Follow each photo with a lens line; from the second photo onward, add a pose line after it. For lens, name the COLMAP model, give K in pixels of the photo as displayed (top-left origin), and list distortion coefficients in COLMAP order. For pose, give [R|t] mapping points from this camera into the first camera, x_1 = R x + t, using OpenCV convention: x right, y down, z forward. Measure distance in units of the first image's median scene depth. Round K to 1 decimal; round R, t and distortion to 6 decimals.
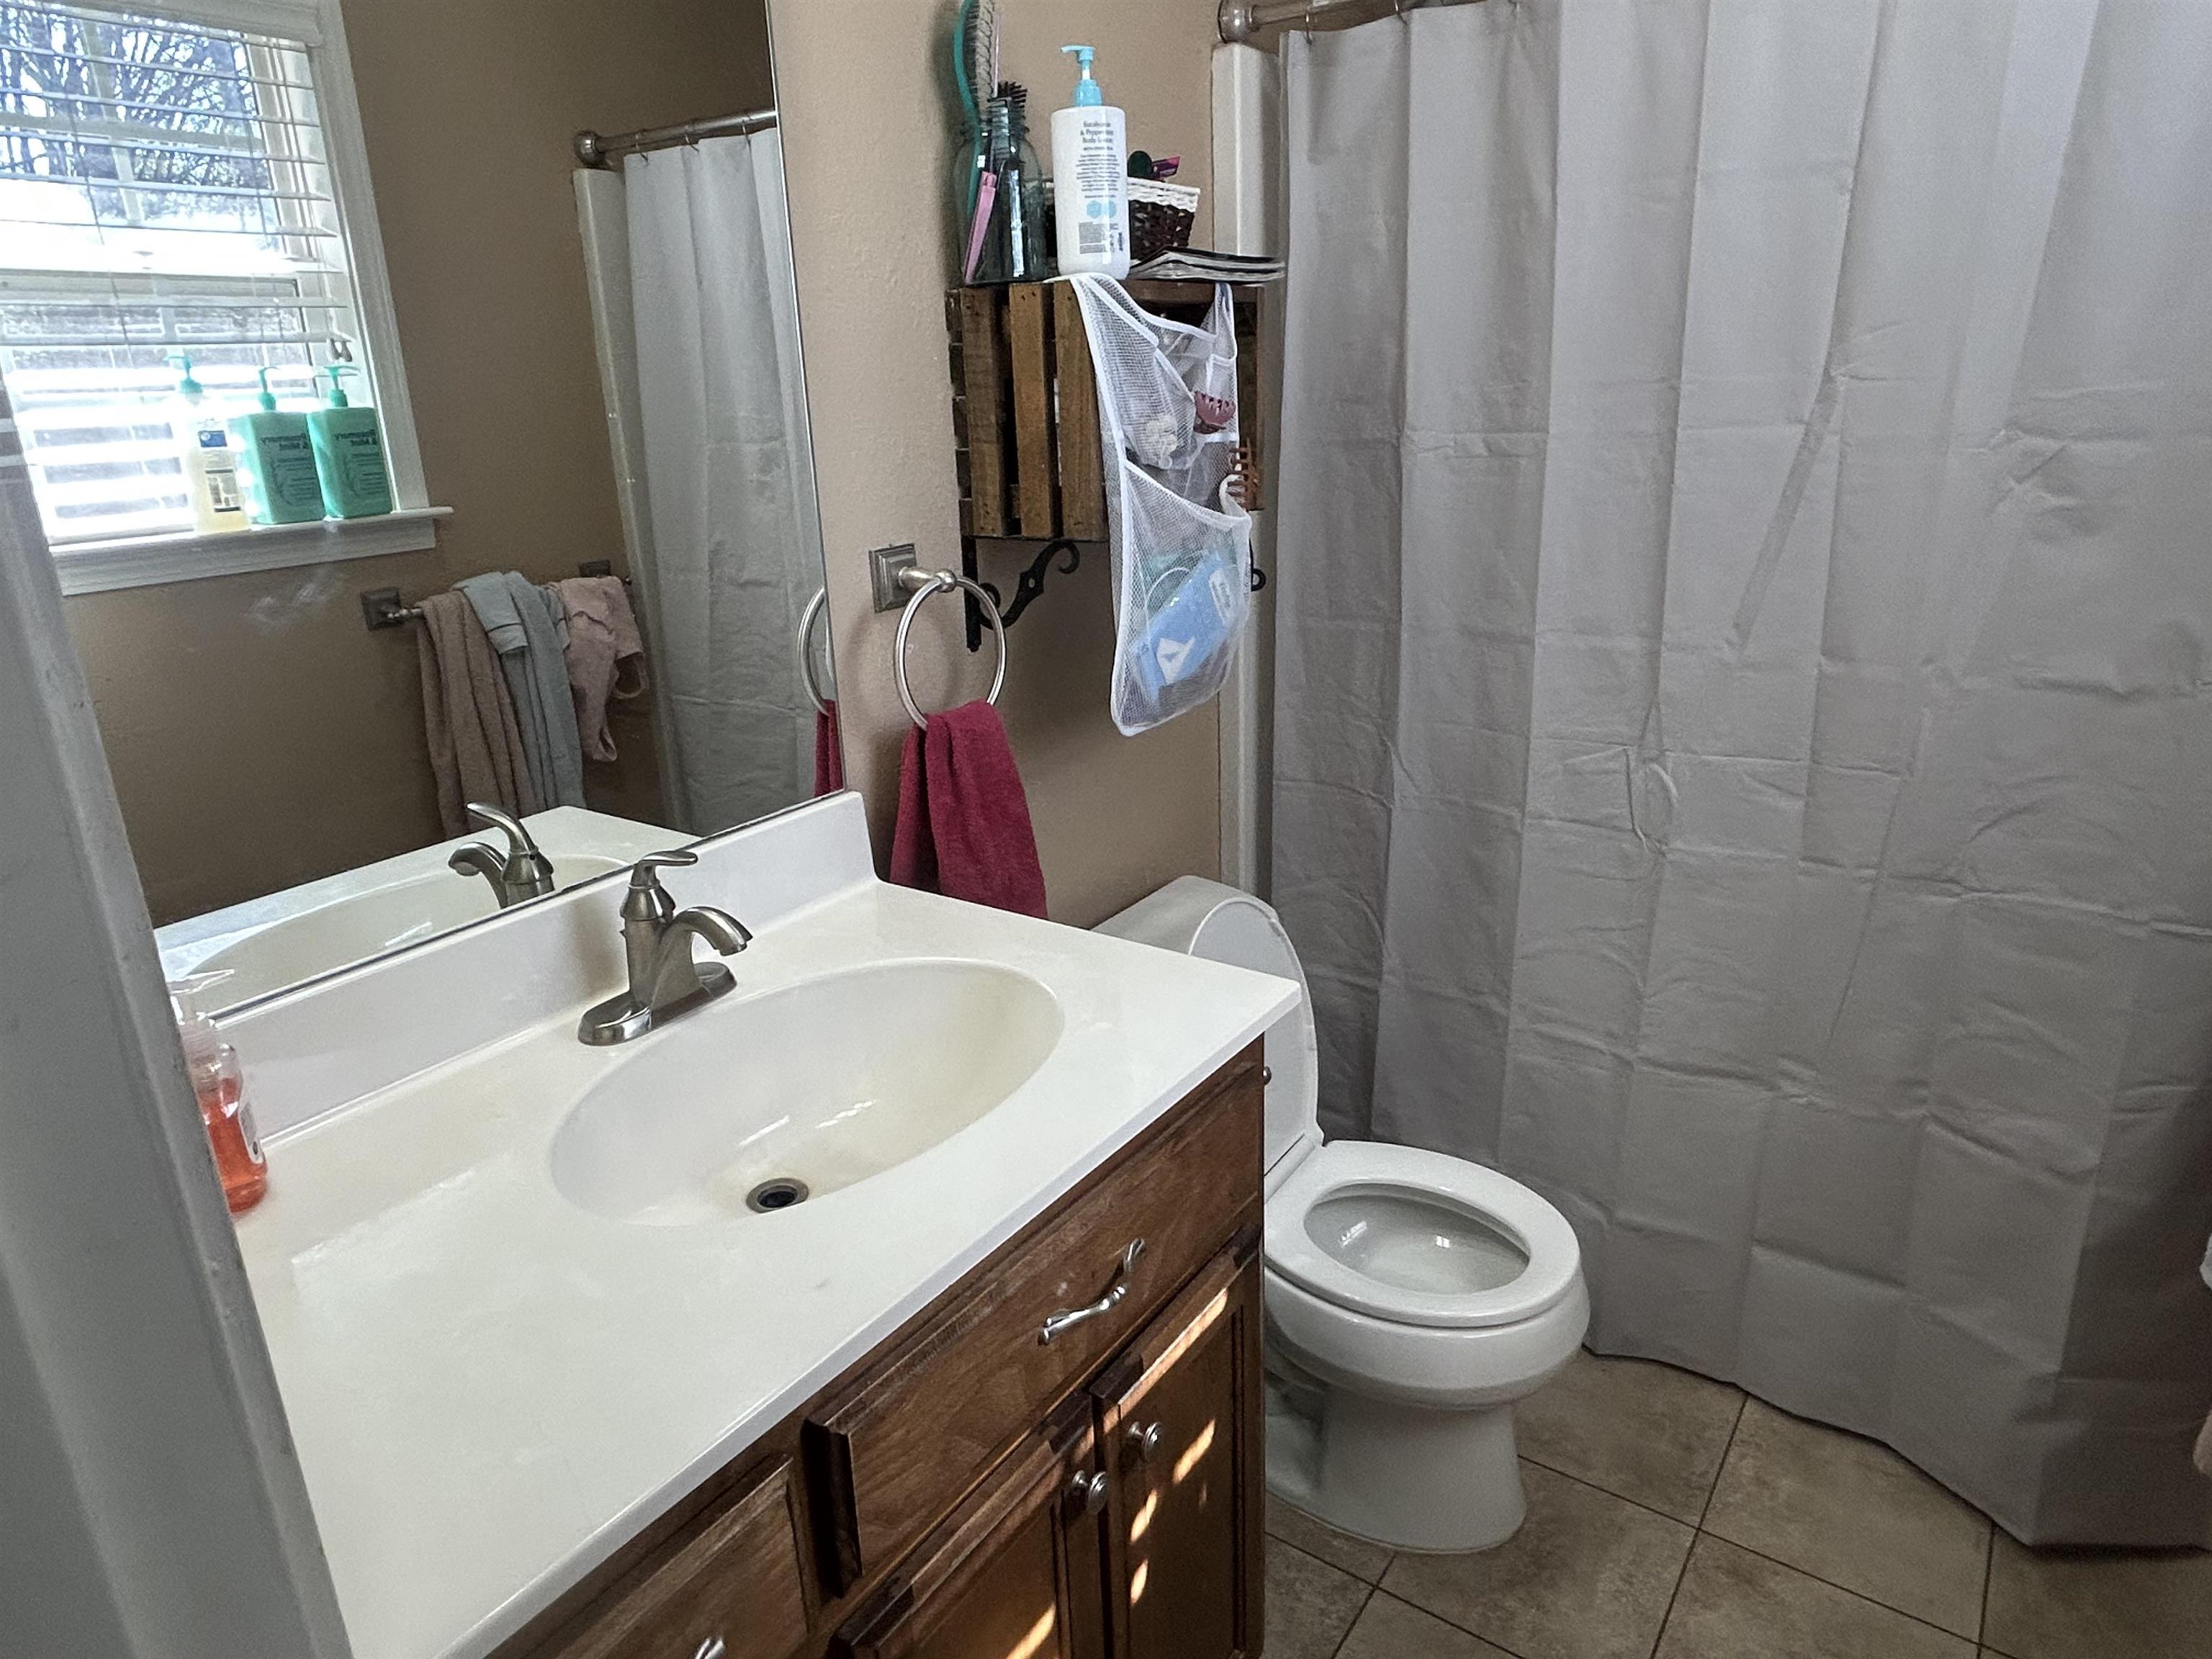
lens RADIAL K [[1370.1, 0, 1109.6], [0, 1370.1, 841.4], [0, 0, 1]] dist [-0.001333, -0.003389]
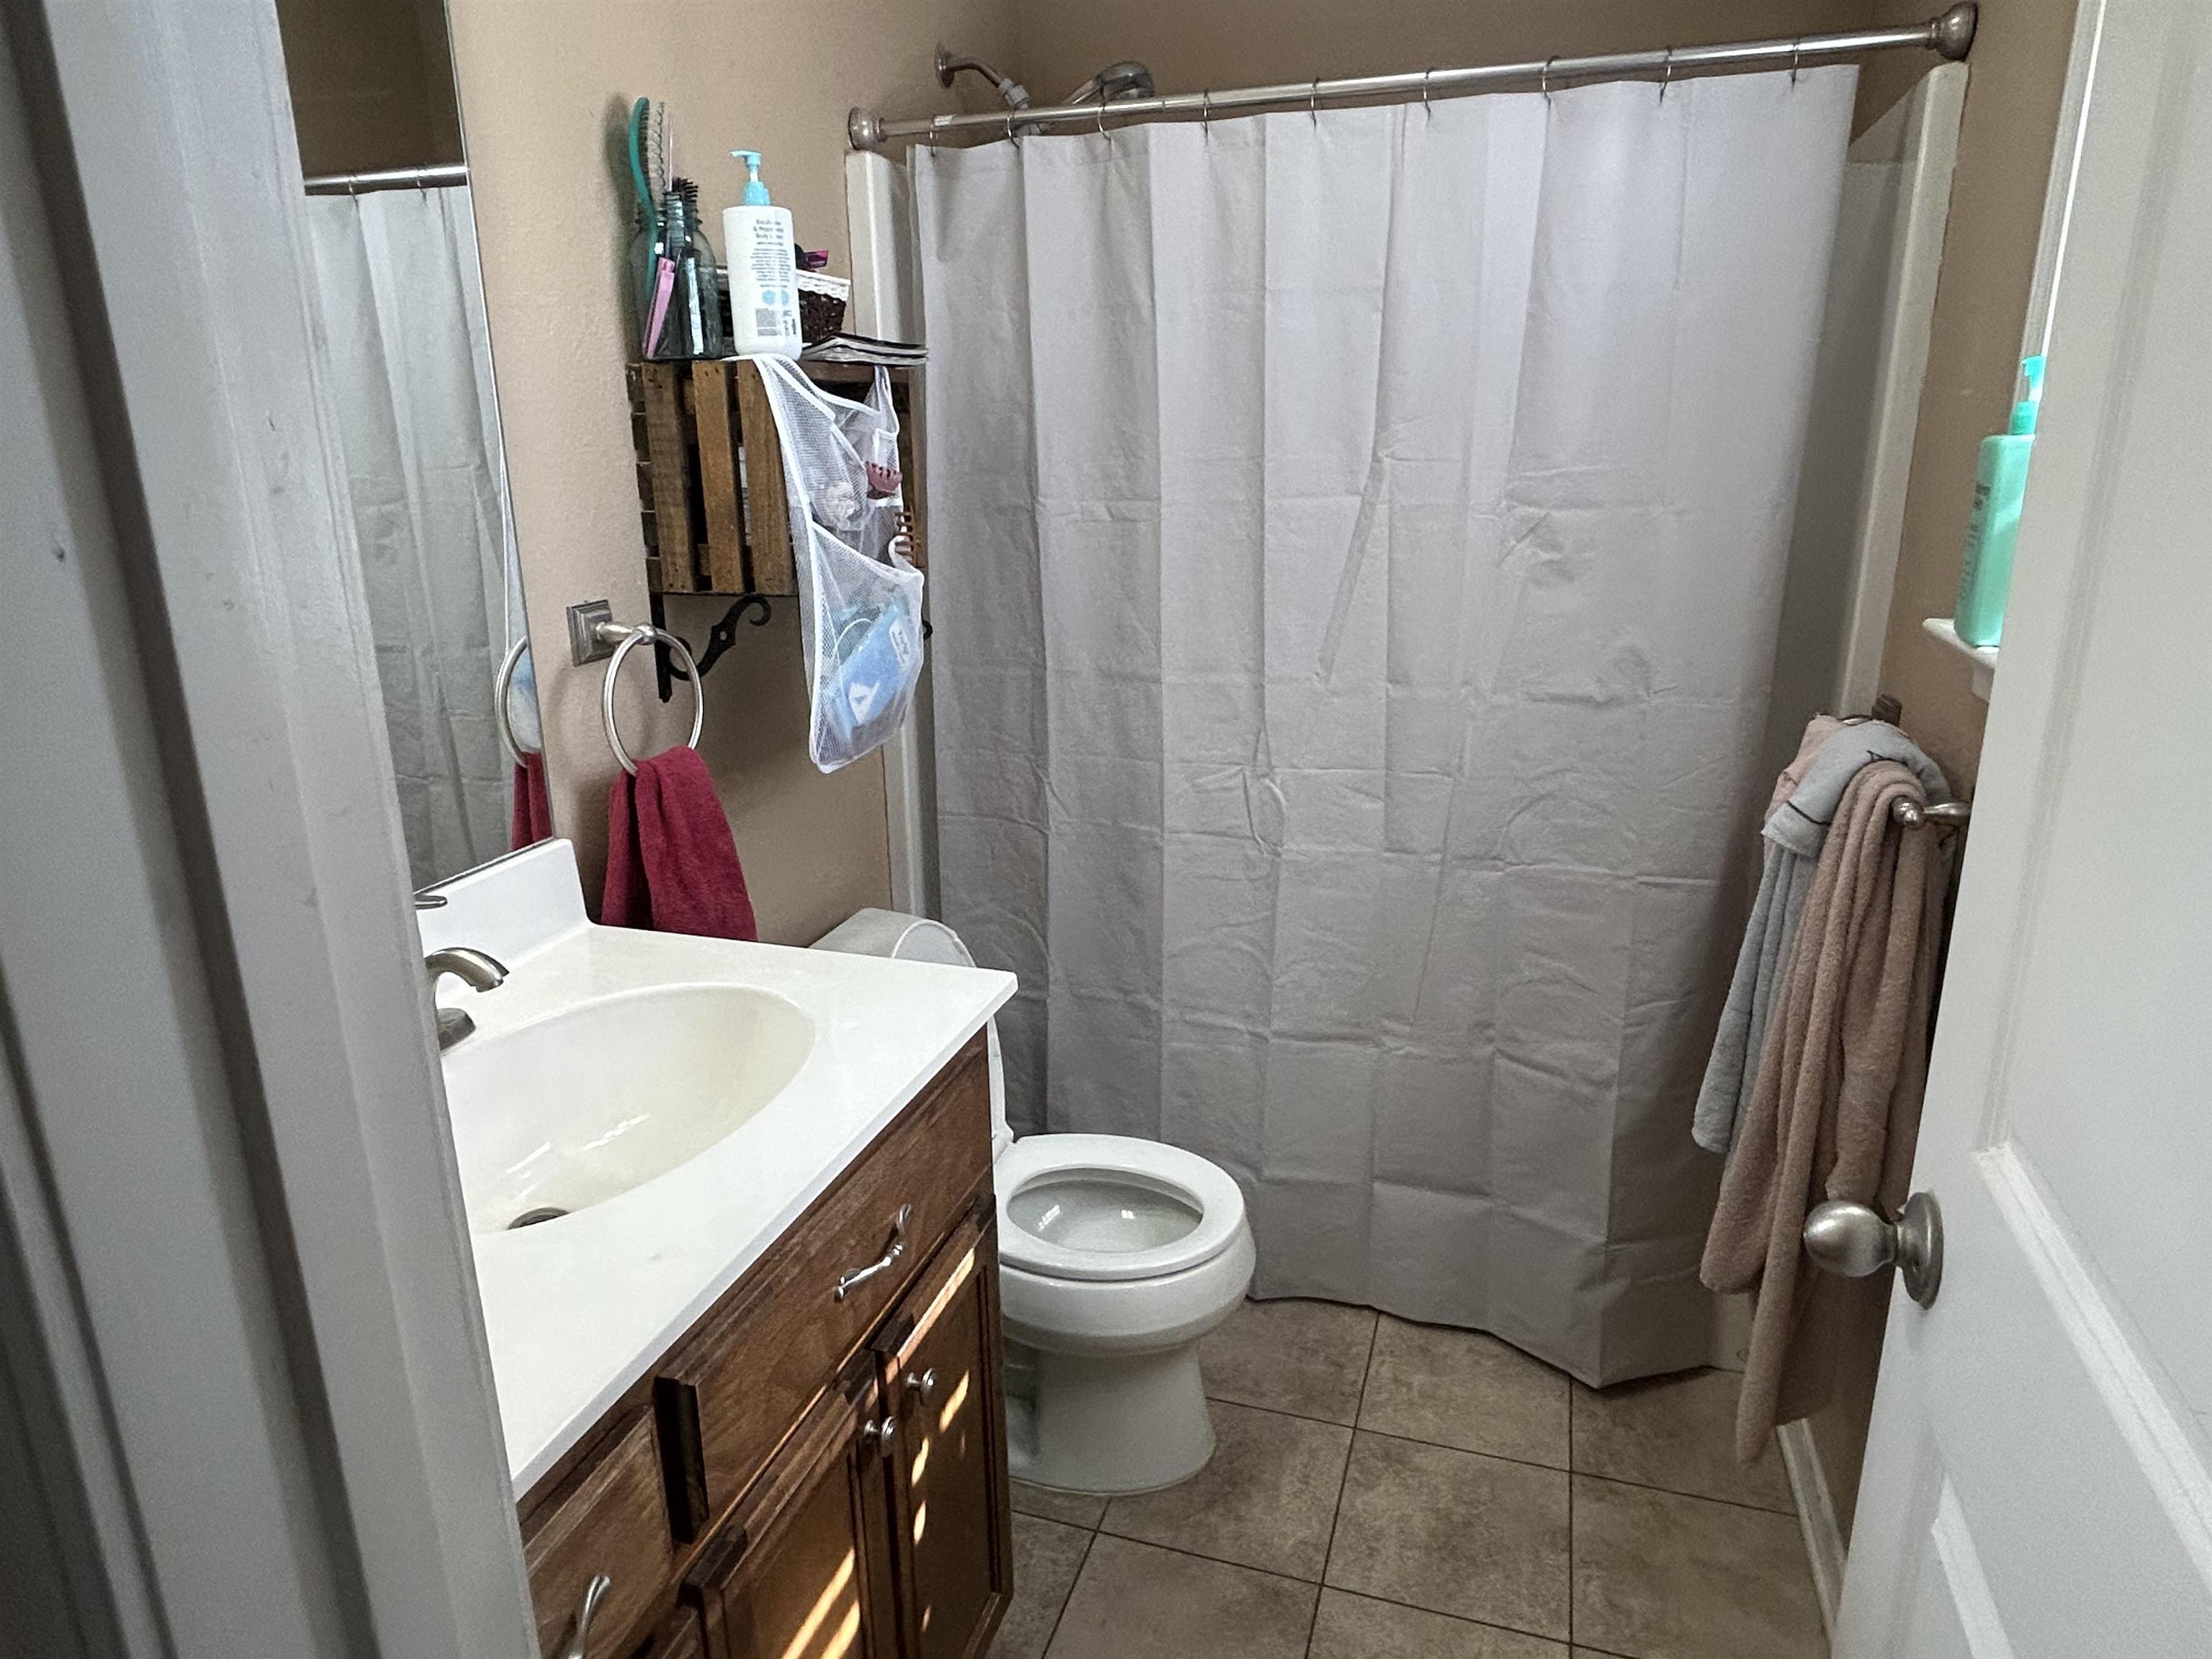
lens RADIAL K [[1370.1, 0, 1109.6], [0, 1370.1, 841.4], [0, 0, 1]] dist [-0.001333, -0.003389]
pose [[0.954952, -0.063964, 0.289785, -0.088255], [0.076900, 0.996477, -0.033461, 0.030202], [-0.286624, 0.054238, 0.956507, -0.099729]]
